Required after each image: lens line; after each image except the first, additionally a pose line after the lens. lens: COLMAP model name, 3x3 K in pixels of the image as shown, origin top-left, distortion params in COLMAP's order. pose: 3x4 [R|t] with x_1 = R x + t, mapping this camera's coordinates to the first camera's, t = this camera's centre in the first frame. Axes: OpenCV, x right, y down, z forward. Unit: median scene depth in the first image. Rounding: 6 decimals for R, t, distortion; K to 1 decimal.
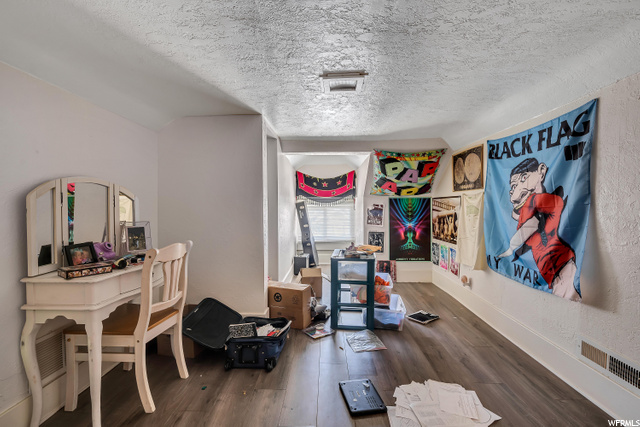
lens RADIAL K [[299.3, 0, 320.0], [0, 299.3, 213.5], [0, 0, 1]] dist [-0.031293, 0.000151]
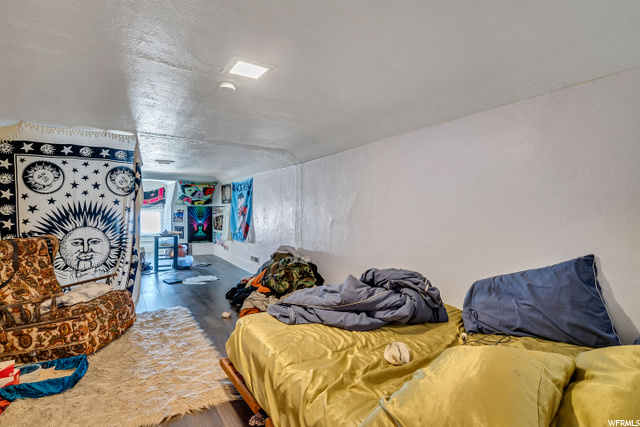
lens RADIAL K [[299.3, 0, 320.0], [0, 299.3, 213.5], [0, 0, 1]] dist [-0.031293, 0.000151]
pose [[0.813625, 0.003285, 0.581381, -0.156805], [0.007158, 0.999852, -0.015668, 0.024237], [-0.581346, 0.016909, 0.813481, -0.918861]]
